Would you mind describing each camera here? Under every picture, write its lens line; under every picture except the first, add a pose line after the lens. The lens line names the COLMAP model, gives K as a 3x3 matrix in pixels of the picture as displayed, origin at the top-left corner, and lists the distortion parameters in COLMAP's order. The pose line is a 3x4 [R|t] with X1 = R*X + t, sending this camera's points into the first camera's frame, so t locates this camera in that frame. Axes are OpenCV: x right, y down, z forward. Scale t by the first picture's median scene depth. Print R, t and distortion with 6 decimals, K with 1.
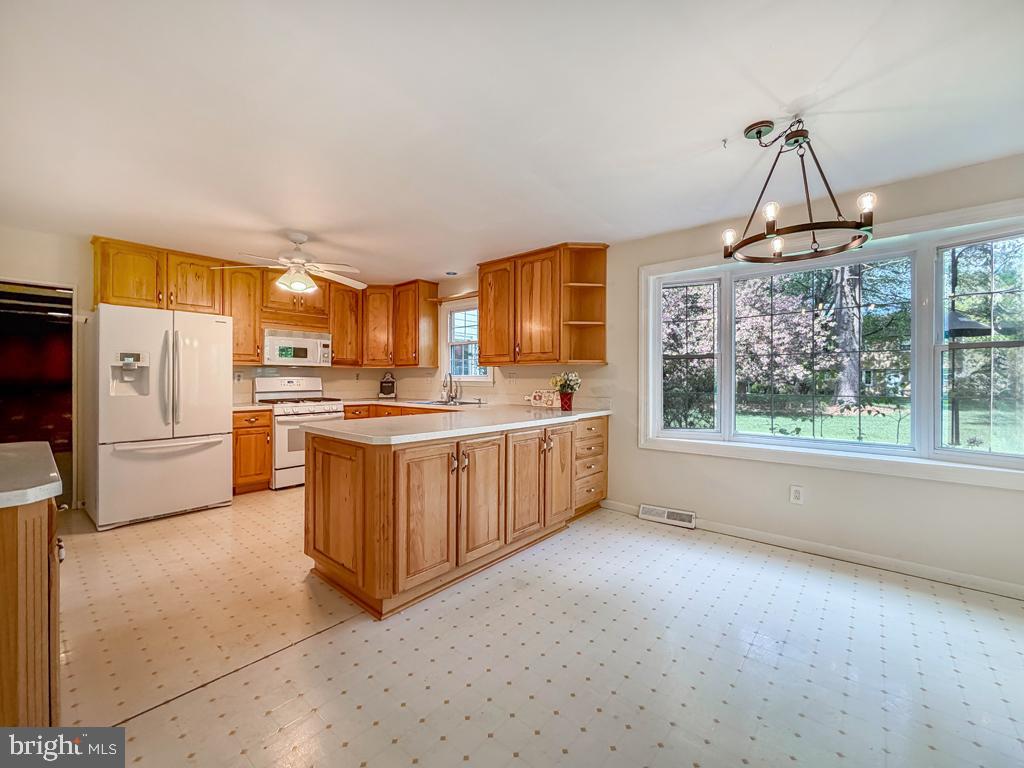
lens RADIAL K [[423.6, 0, 510.3], [0, 423.6, 378.6], [0, 0, 1]] dist [-0.000242, -0.000102]
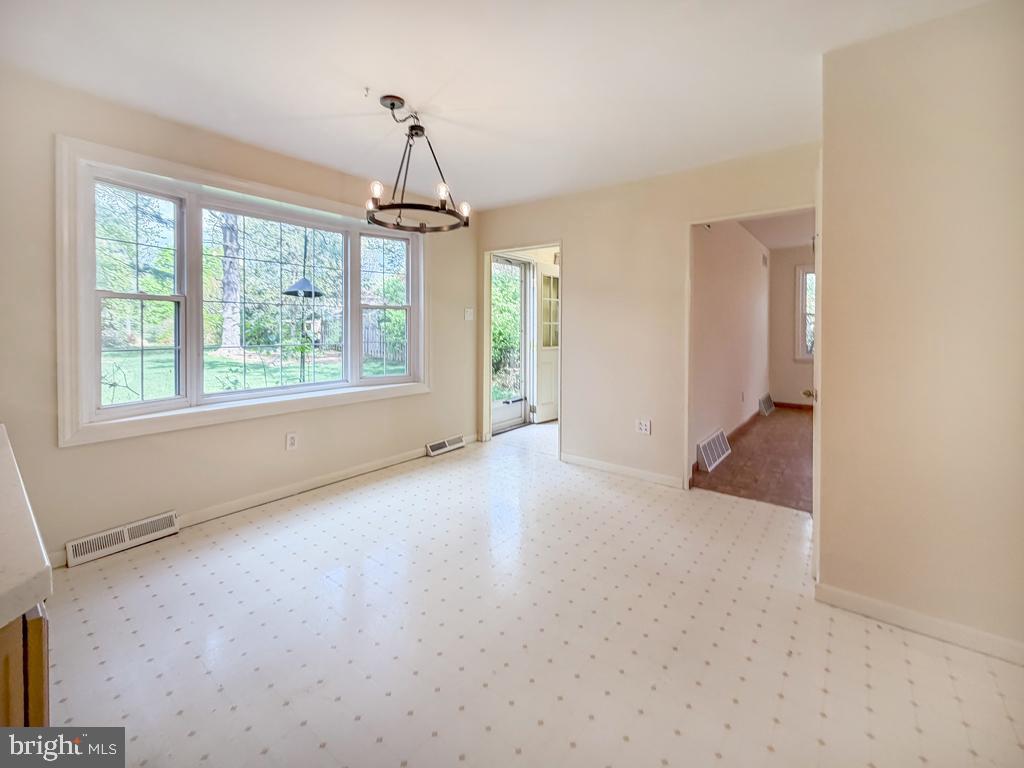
lens RADIAL K [[431.2, 0, 511.0], [0, 431.2, 332.4], [0, 0, 1]] dist [0.000560, -0.000035]
pose [[-0.039578, -0.015933, 0.999089, -0.293139], [-0.003714, 0.999868, 0.015798, -0.005414], [-0.999210, -0.003086, -0.039632, 0.394507]]
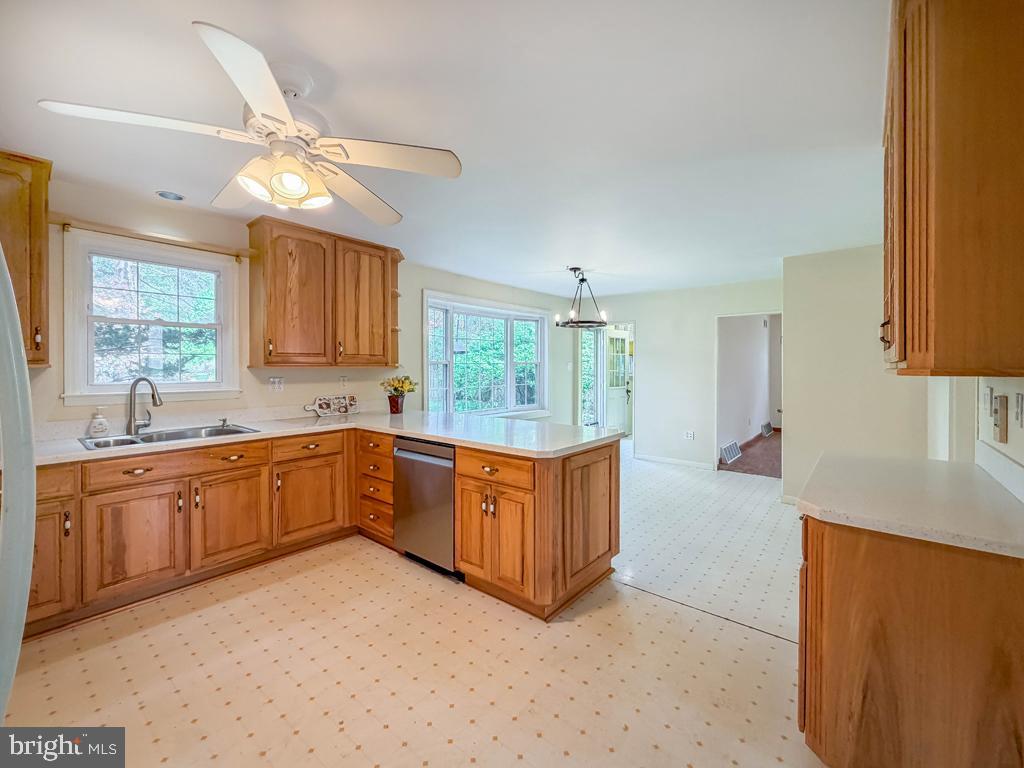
lens RADIAL K [[421.4, 0, 513.5], [0, 421.4, 367.7], [0, 0, 1]] dist [0.000387, 0.000026]
pose [[-0.019857, -0.005454, 0.999788, -0.885301], [-0.000586, 0.999985, 0.005443, -0.040187], [-0.999803, -0.000478, -0.019860, 0.734281]]
